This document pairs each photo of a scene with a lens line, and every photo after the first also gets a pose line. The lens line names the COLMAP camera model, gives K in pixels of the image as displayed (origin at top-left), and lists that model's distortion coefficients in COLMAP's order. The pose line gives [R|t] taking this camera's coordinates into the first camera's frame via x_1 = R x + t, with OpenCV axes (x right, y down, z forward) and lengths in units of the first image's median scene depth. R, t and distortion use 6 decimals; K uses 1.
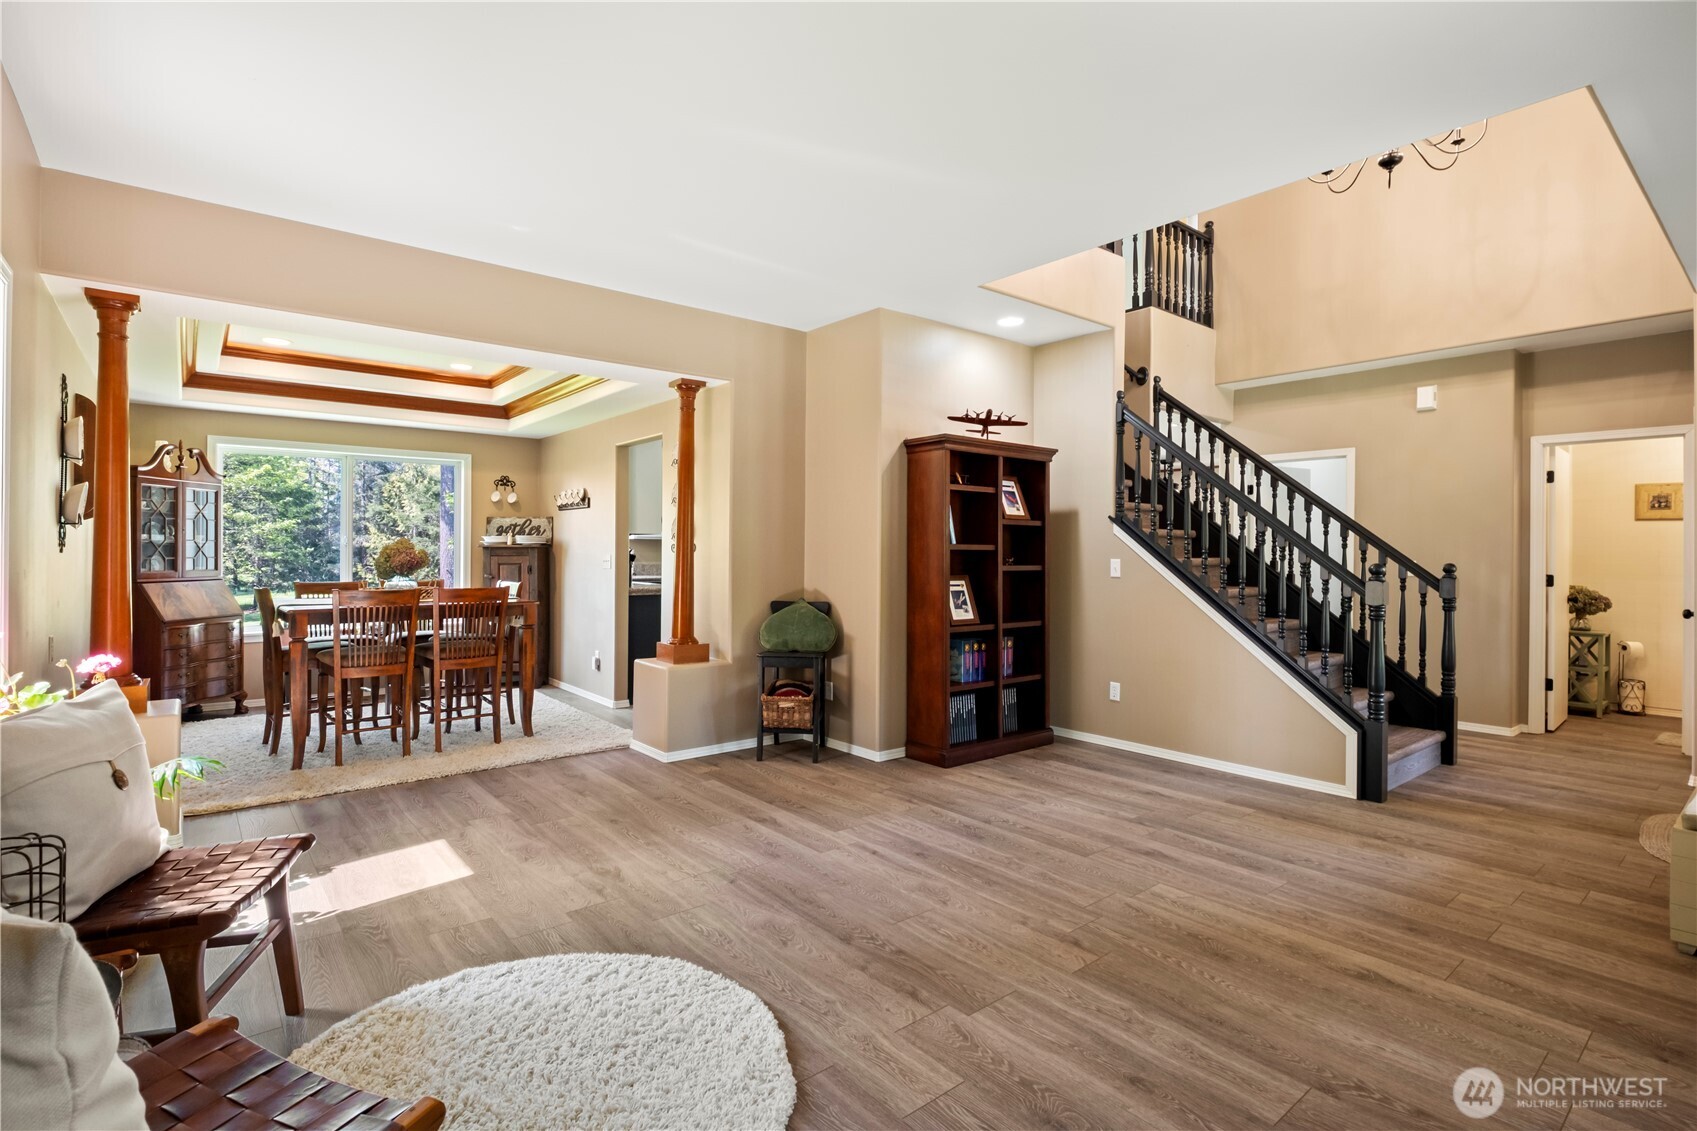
lens RADIAL K [[836.8, 0, 842.0], [0, 836.8, 557.2], [0, 0, 1]] dist [0.001604, -0.002583]
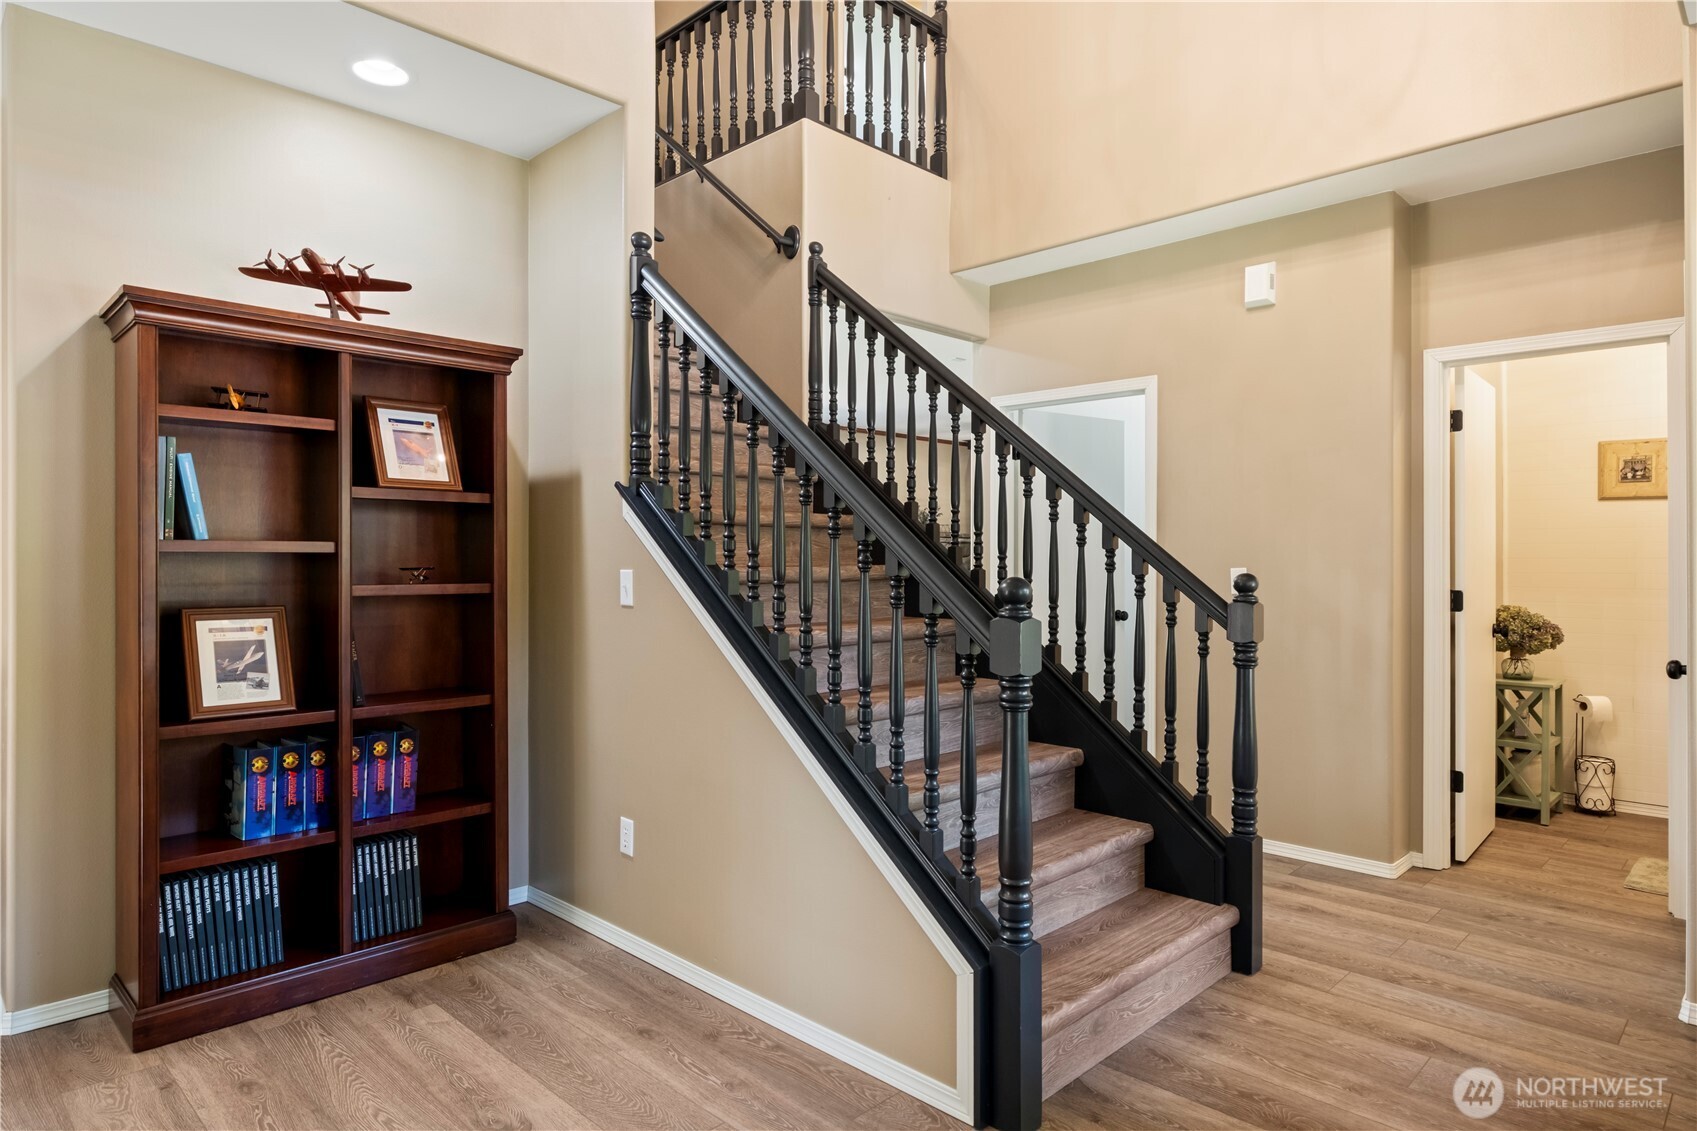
lens RADIAL K [[1012.4, 0, 854.9], [0, 1012.4, 566.8], [0, 0, 1]] dist [0.004967, -0.000280]
pose [[0.993944, -0.007432, 0.109640, 0.364561], [0.007392, 0.999972, 0.000771, 0.001050], [-0.109642, 0.000044, 0.993971, 0.357999]]
